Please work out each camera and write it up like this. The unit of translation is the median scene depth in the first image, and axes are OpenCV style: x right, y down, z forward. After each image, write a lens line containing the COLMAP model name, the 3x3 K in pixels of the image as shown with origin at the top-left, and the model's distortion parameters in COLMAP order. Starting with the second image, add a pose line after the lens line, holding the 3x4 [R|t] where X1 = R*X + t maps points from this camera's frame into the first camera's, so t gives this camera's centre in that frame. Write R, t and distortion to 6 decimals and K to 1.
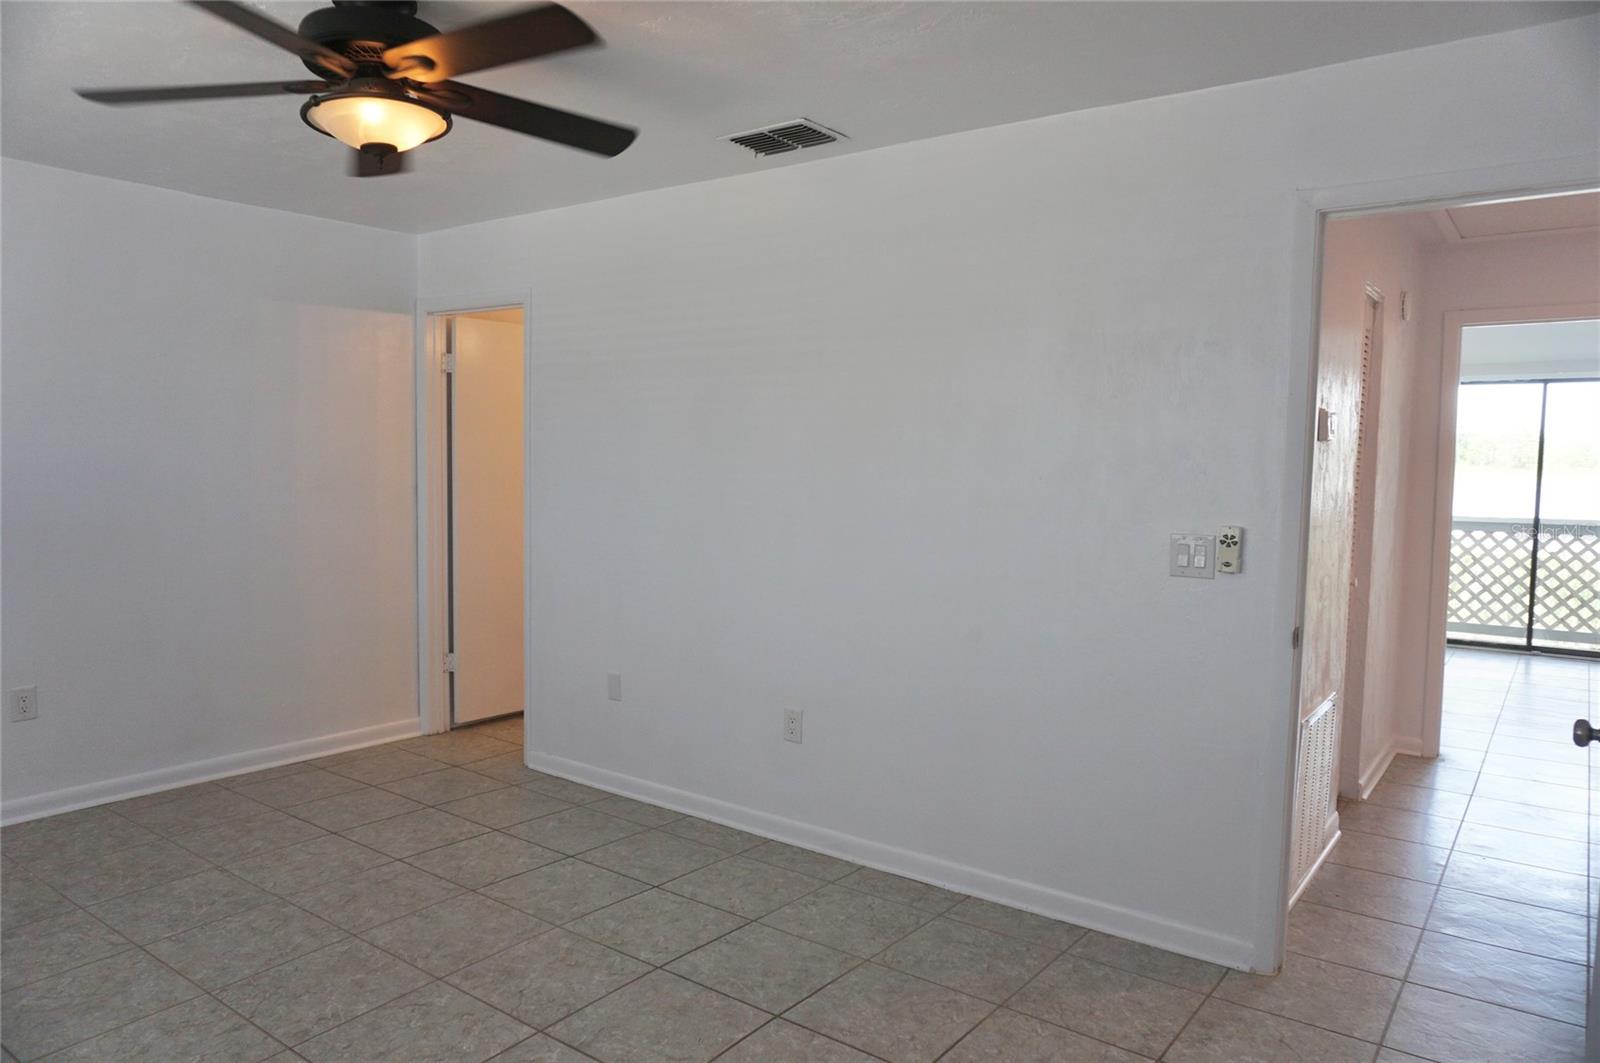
lens RADIAL K [[1078.0, 0, 800.0], [0, 1078.0, 531.5], [0, 0, 1]] dist [-0.049227, 0.039735]
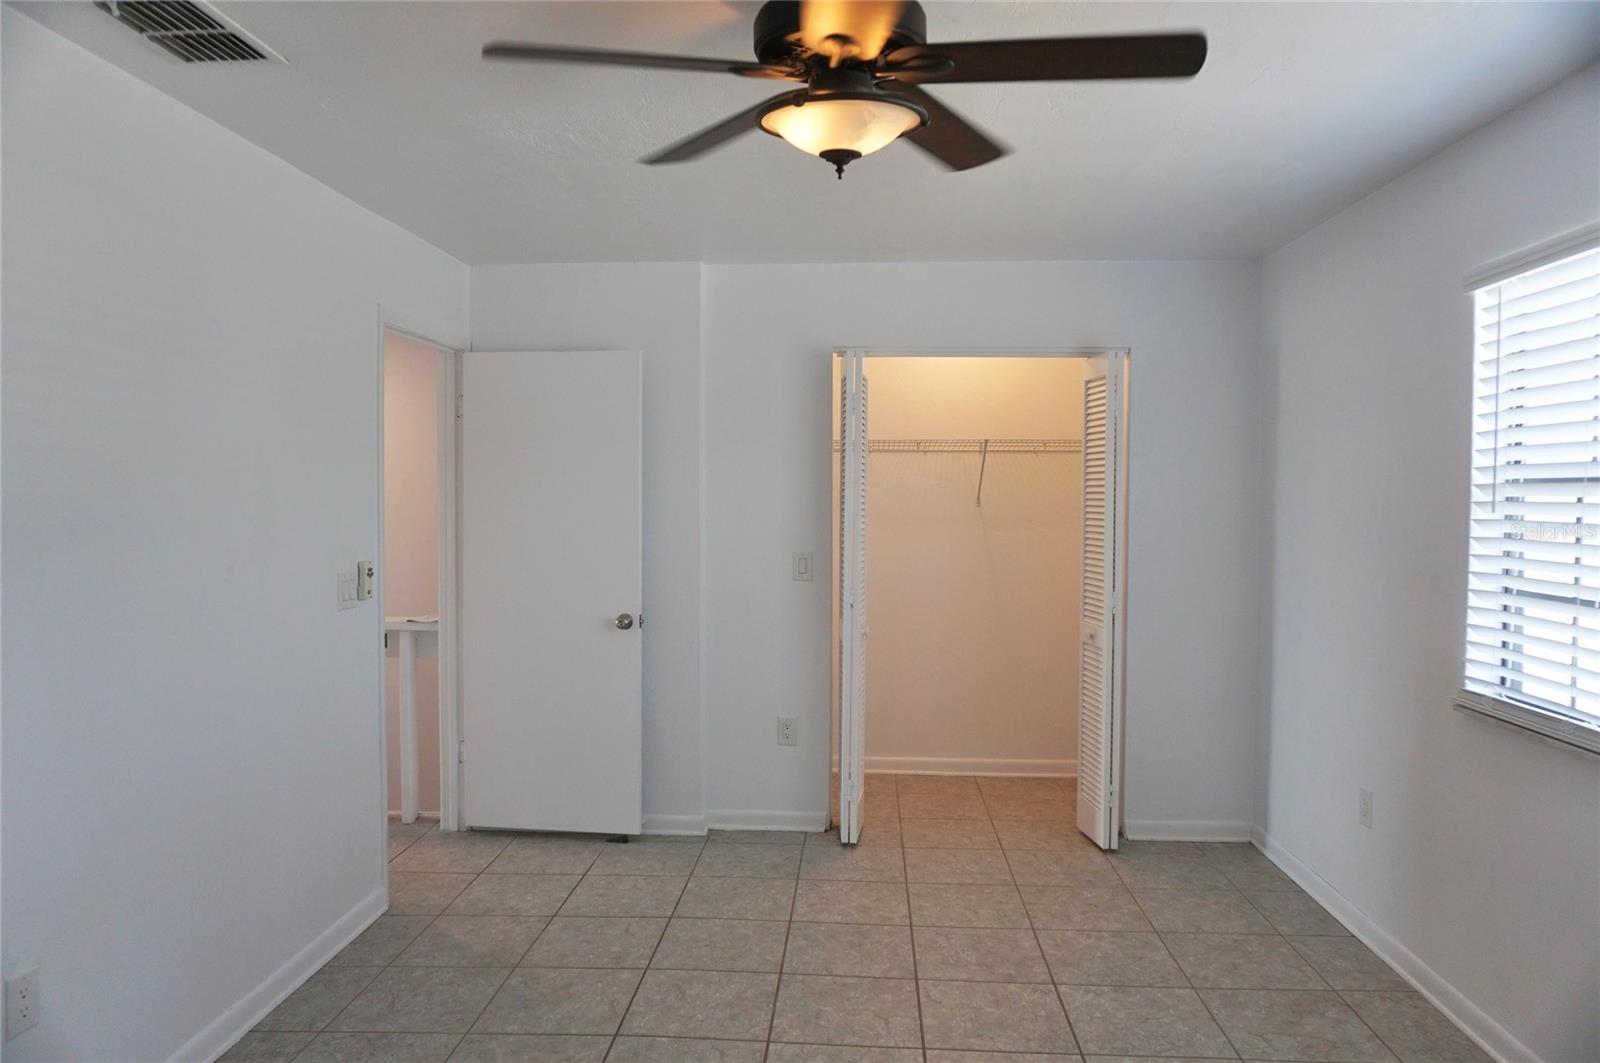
lens RADIAL K [[1078.0, 0, 800.0], [0, 1078.0, 531.5], [0, 0, 1]] dist [-0.049227, 0.039735]
pose [[-0.540834, -0.045422, 0.839902, -0.813944], [0.054226, 0.994581, 0.088704, -0.108823], [-0.839379, 0.093519, -0.535440, 1.119261]]
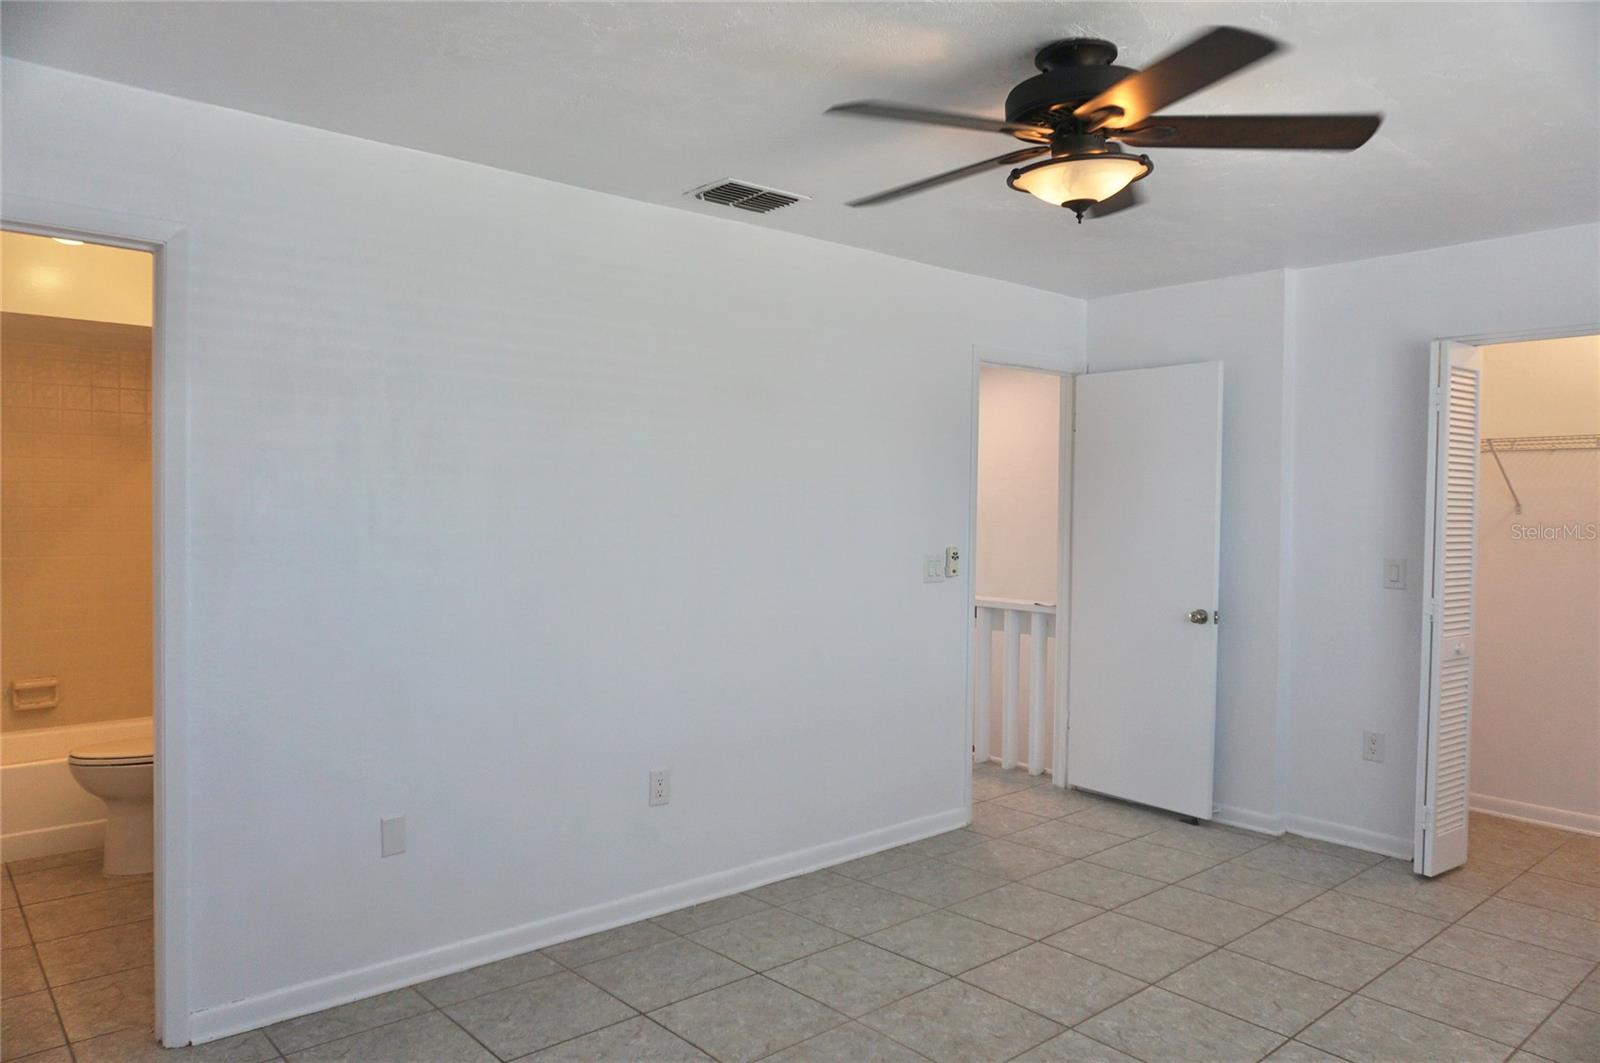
lens RADIAL K [[1078.0, 0, 800.0], [0, 1078.0, 531.5], [0, 0, 1]] dist [-0.049227, 0.039735]
pose [[0.216736, -0.036674, 0.975541, -1.078396], [0.068529, 0.997401, 0.022271, -0.070467], [-0.973822, 0.062026, 0.218686, 0.789099]]
